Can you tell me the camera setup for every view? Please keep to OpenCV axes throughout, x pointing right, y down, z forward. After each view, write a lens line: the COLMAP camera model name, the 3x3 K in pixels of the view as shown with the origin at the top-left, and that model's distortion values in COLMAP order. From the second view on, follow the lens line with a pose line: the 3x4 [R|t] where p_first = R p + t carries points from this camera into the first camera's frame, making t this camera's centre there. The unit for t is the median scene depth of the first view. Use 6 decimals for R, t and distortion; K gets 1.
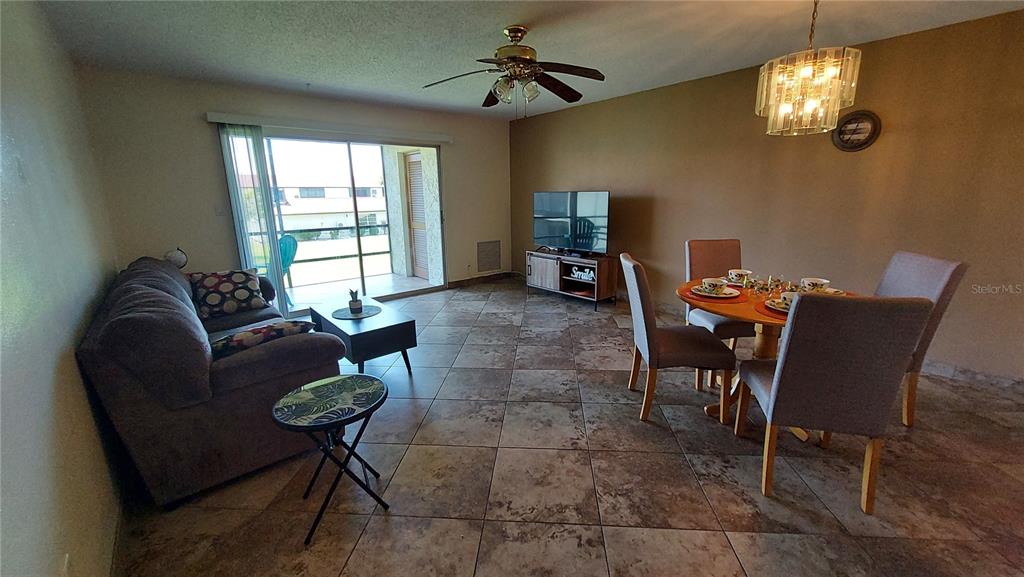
lens RADIAL K [[405.2, 0, 515.9], [0, 405.2, 285.8], [0, 0, 1]] dist [0.013744, -0.005884]
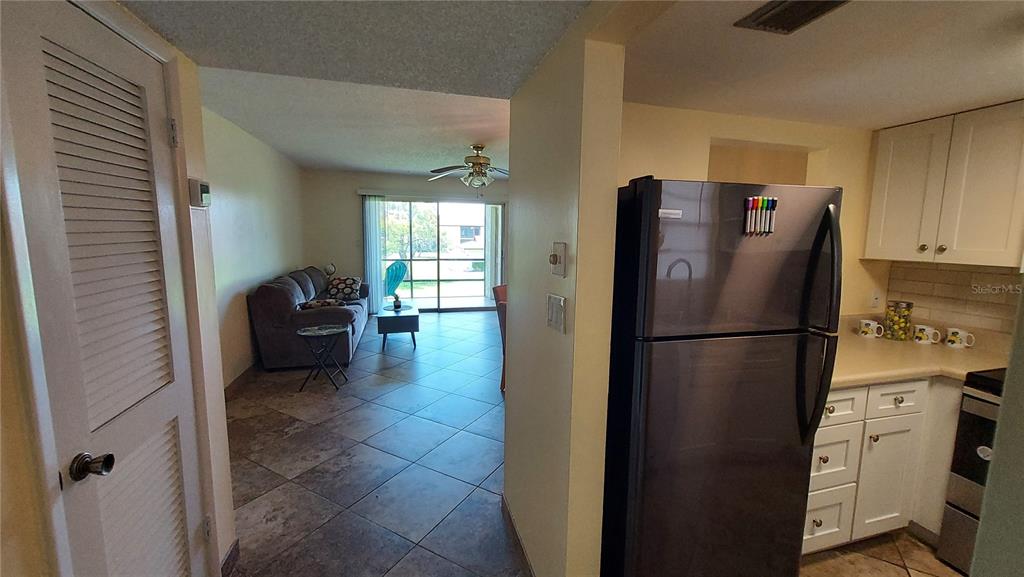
lens RADIAL K [[401.5, 0, 517.1], [0, 401.5, 286.1], [0, 0, 1]] dist [0.002051, -0.000064]
pose [[0.907339, 0.085464, -0.411622, 0.687737], [-0.124699, 0.989767, -0.069370, 0.029323], [0.401481, 0.114271, 0.908711, -0.289733]]
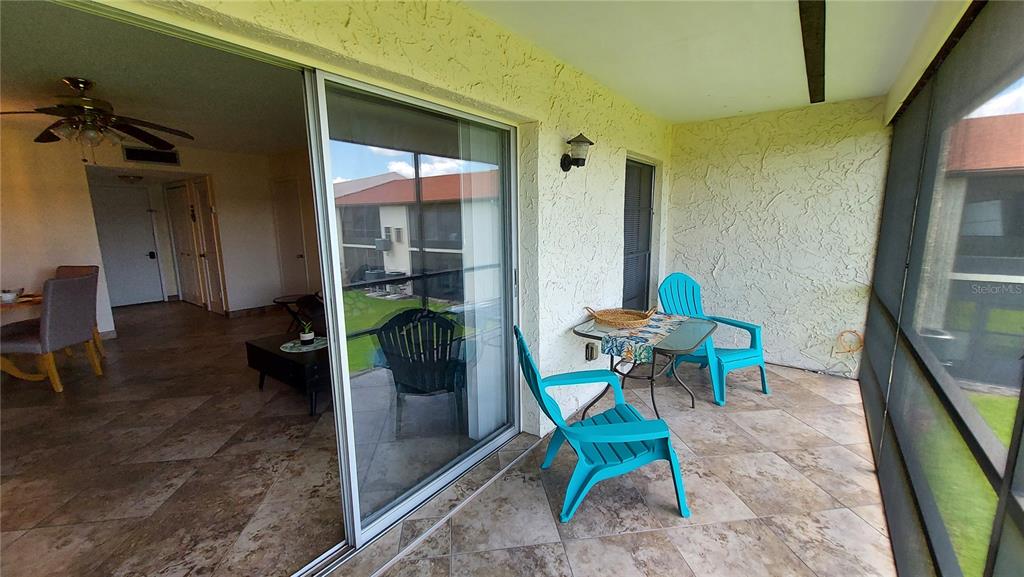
lens RADIAL K [[405.2, 0, 515.9], [0, 405.2, 285.8], [0, 0, 1]] dist [0.013744, -0.005884]
pose [[-0.975523, 0.061554, -0.211107, -0.675491], [-0.025059, 0.922651, 0.384821, -0.454635], [0.218466, 0.380691, -0.898525, 1.905309]]
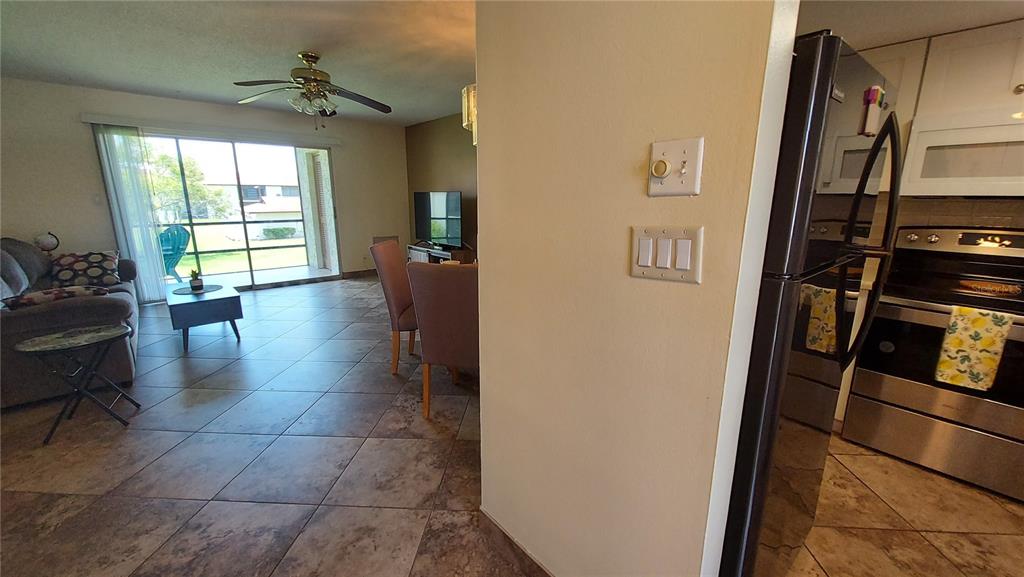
lens RADIAL K [[405.2, 0, 515.9], [0, 405.2, 285.8], [0, 0, 1]] dist [0.013744, -0.005884]
pose [[0.999616, 0.014838, 0.023401, 0.470225], [-0.014661, 0.999863, -0.007721, 0.048649], [-0.023513, 0.007375, 0.999696, -0.178540]]
